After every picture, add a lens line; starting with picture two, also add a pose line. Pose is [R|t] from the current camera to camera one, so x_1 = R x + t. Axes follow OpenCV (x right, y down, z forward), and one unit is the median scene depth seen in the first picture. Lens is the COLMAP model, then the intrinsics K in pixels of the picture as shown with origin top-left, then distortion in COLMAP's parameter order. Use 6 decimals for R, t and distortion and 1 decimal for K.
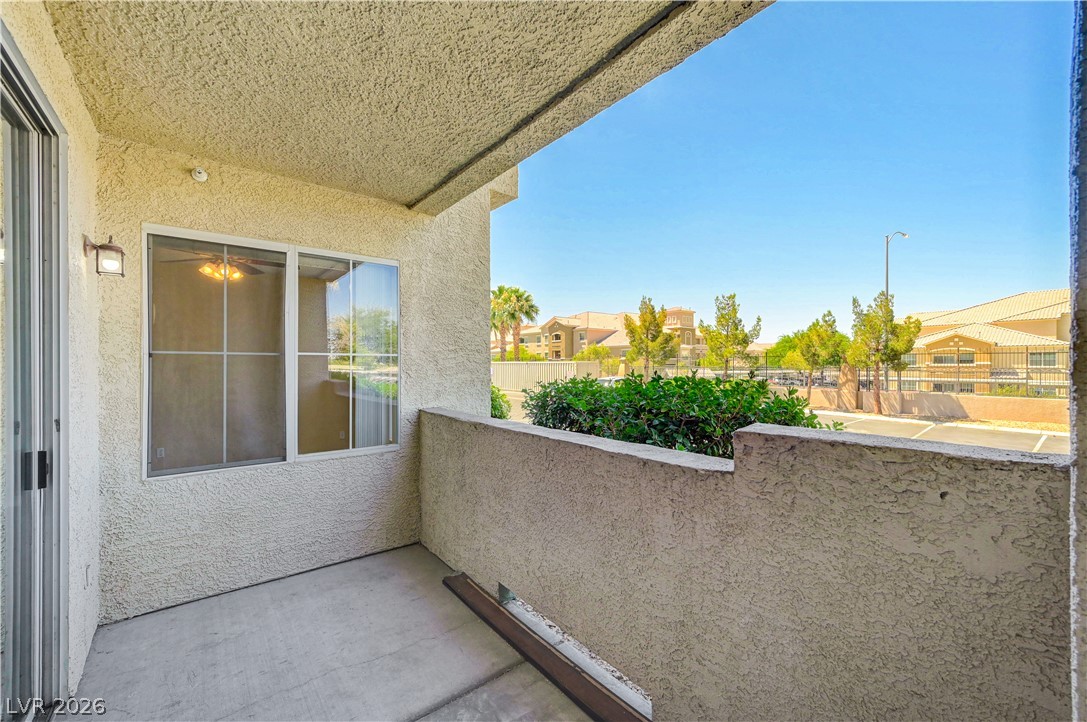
lens RADIAL K [[430.4, 0, 541.2], [0, 430.4, 364.2], [0, 0, 1]] dist [0.003038, 0.000814]
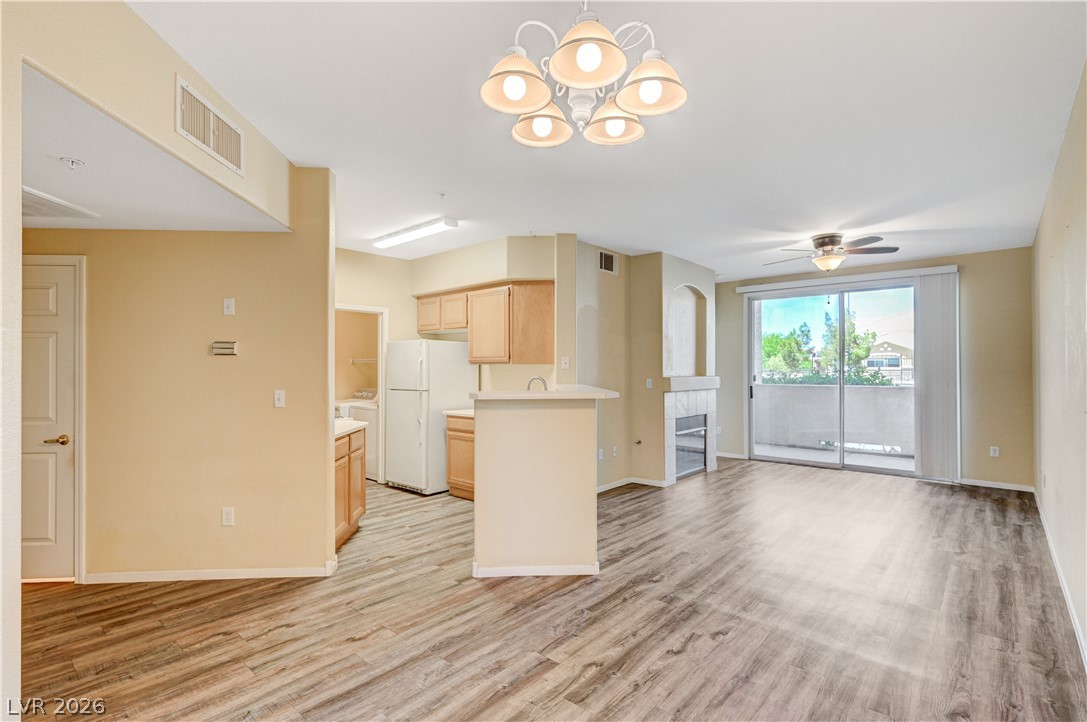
lens RADIAL K [[506.2, 0, 539.0], [0, 506.2, 367.9], [0, 0, 1]] dist [0.001581, 0.002411]
pose [[0.983508, -0.000071, 0.180865, -0.303225], [0.000392, 0.999998, -0.001738, 0.003356], [-0.180864, 0.001780, 0.983506, -0.237298]]
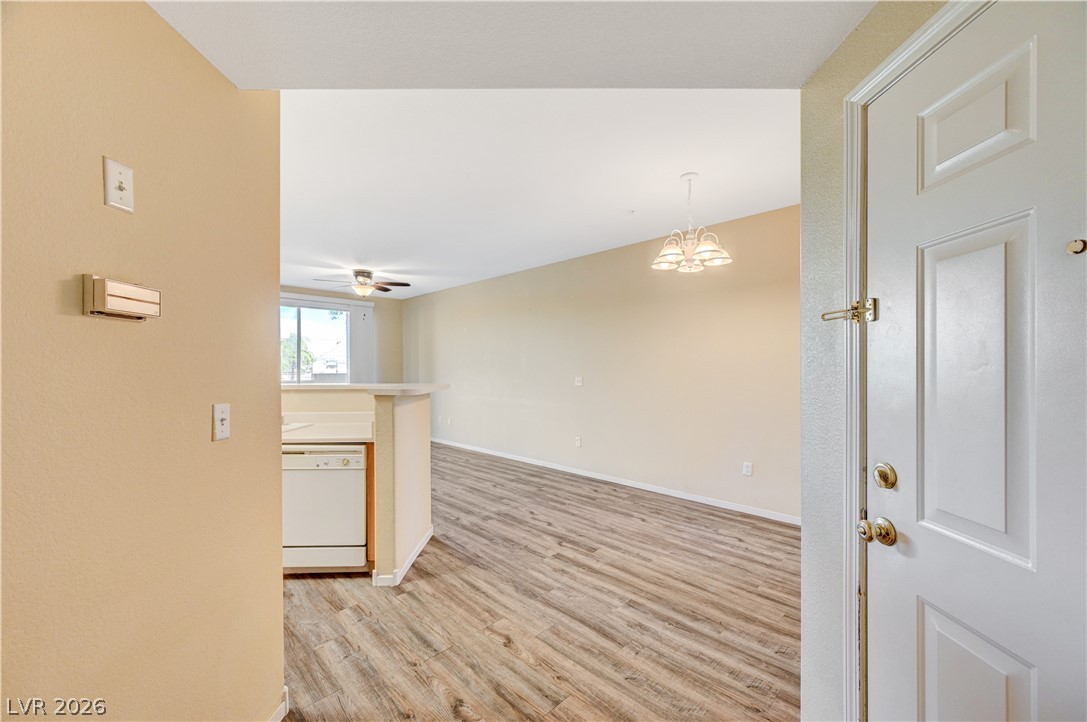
lens RADIAL K [[430.4, 0, 543.5], [0, 430.4, 368.9], [0, 0, 1]] dist [0.003038, 0.000814]
pose [[-0.116683, -0.001985, 0.993167, -0.398243], [0.002172, 0.999995, 0.002254, 0.004455], [-0.993167, 0.002420, -0.116679, -0.134938]]
